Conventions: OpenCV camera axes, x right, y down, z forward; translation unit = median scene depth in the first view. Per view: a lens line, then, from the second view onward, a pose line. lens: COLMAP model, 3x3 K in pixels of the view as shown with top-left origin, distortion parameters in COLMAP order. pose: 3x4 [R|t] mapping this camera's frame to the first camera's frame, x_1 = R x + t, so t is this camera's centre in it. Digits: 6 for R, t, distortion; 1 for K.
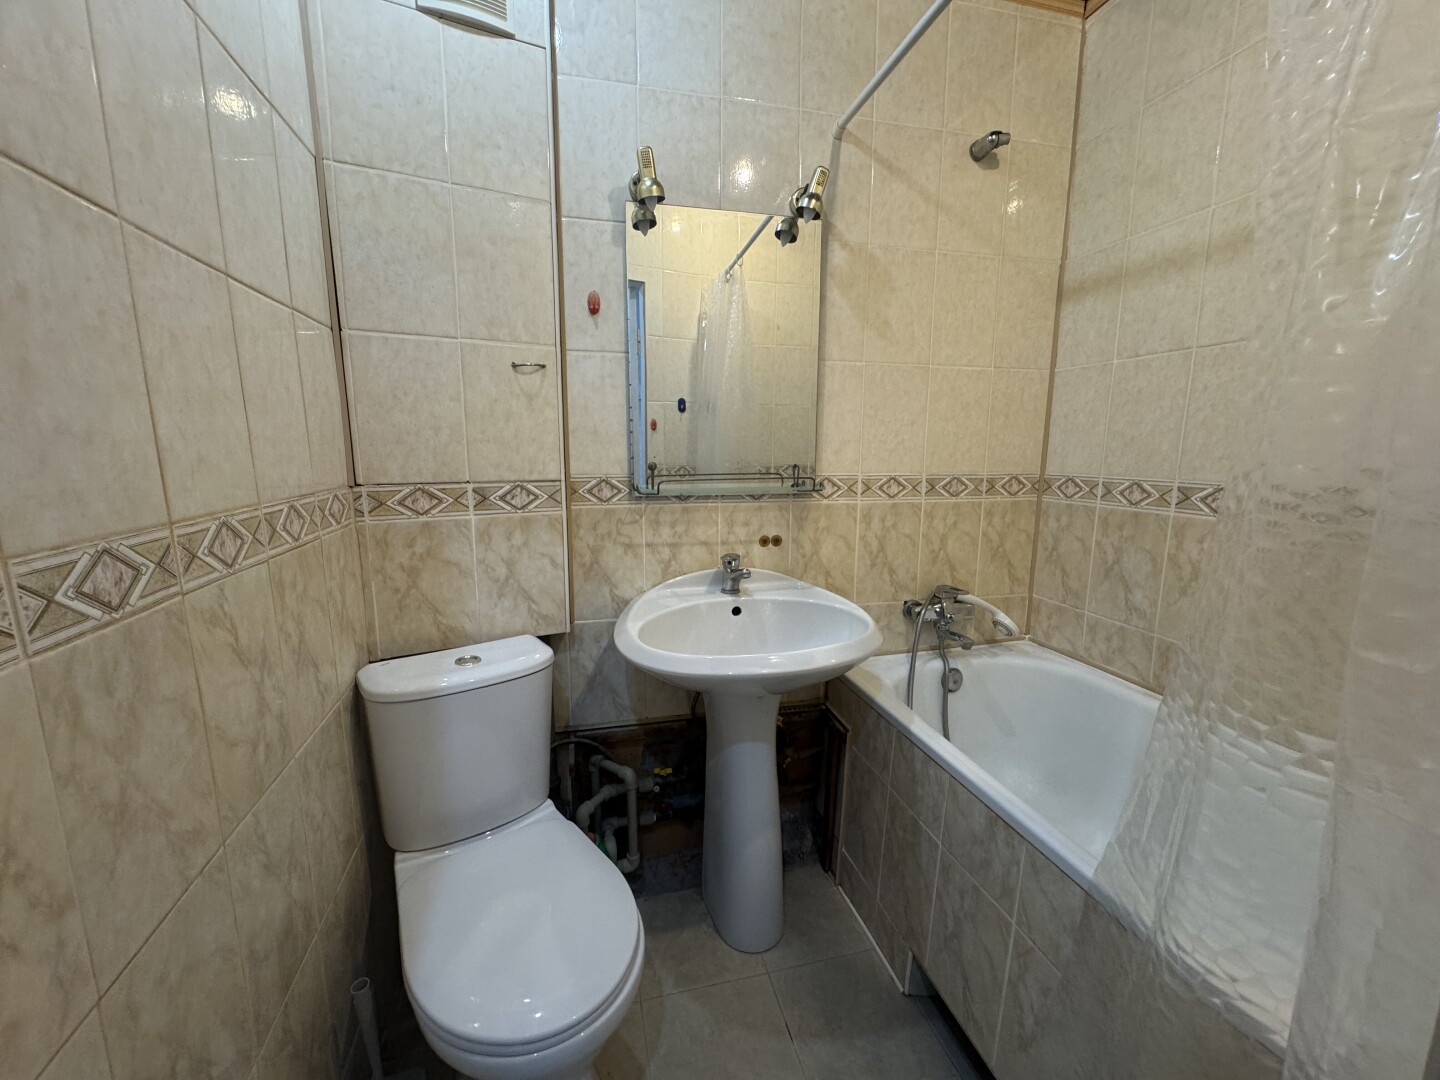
lens RADIAL K [[576.7, 0, 721.7], [0, 576.7, 541.6], [0, 0, 1]] dist [-0.000565, 0.000279]
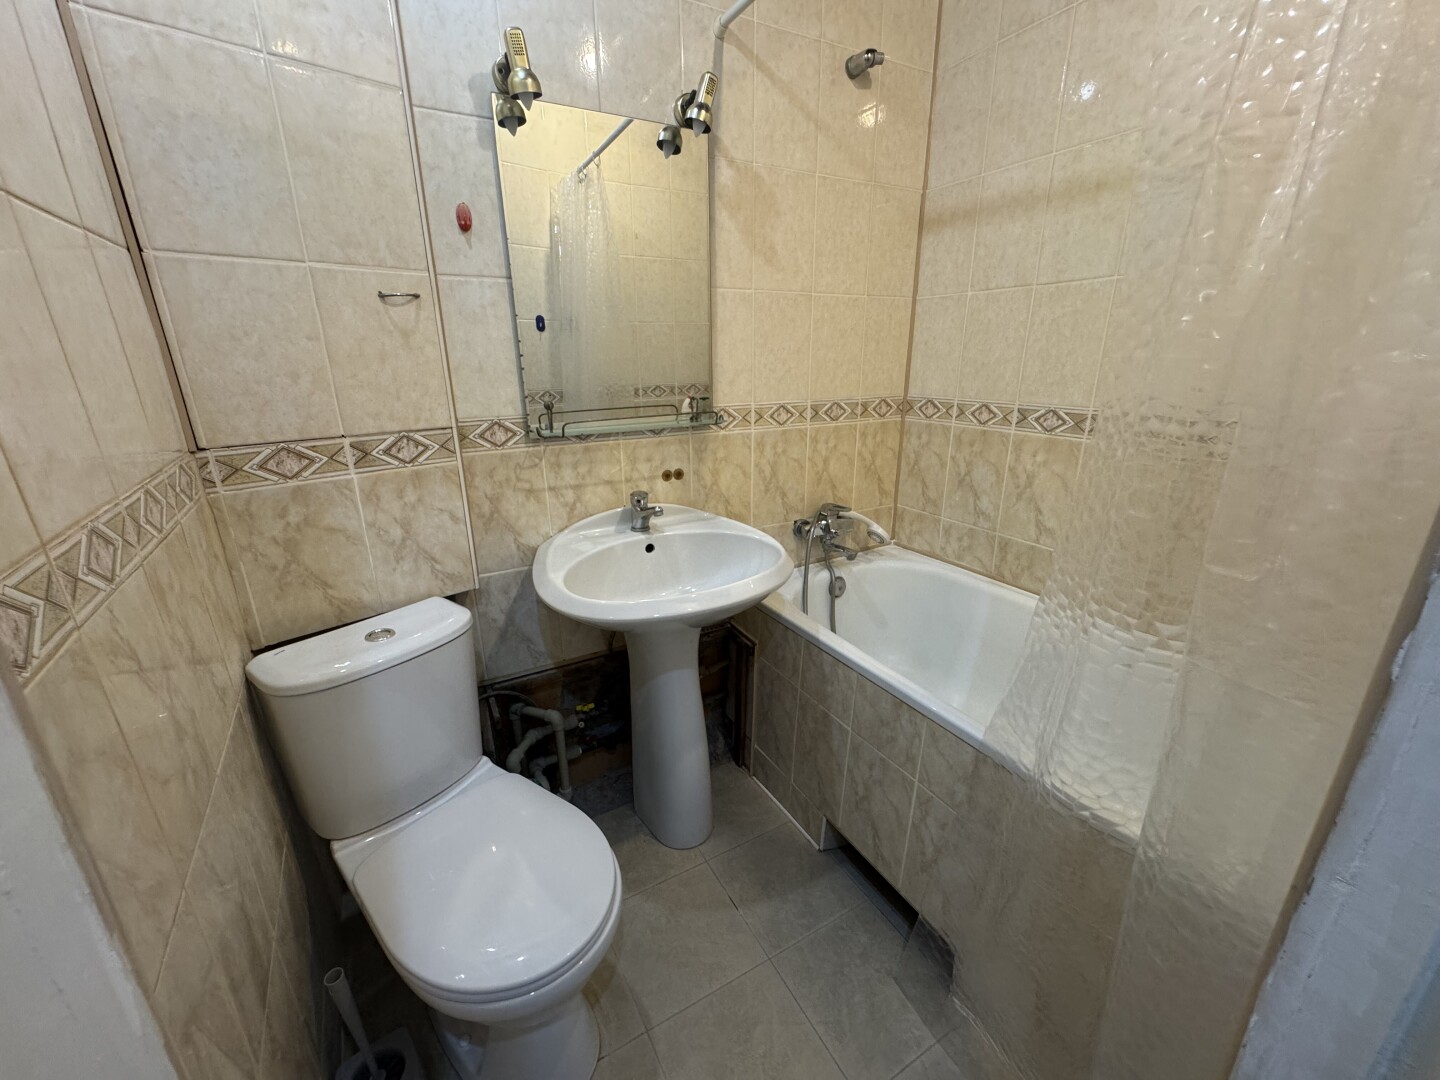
lens RADIAL K [[576.7, 0, 717.6], [0, 576.7, 539.6], [0, 0, 1]] dist [-0.000565, 0.000279]
pose [[0.962845, -0.095876, 0.252462, -0.124174], [0.056484, 0.985677, 0.158904, -0.053252], [-0.264081, -0.138740, 0.954470, 0.000373]]
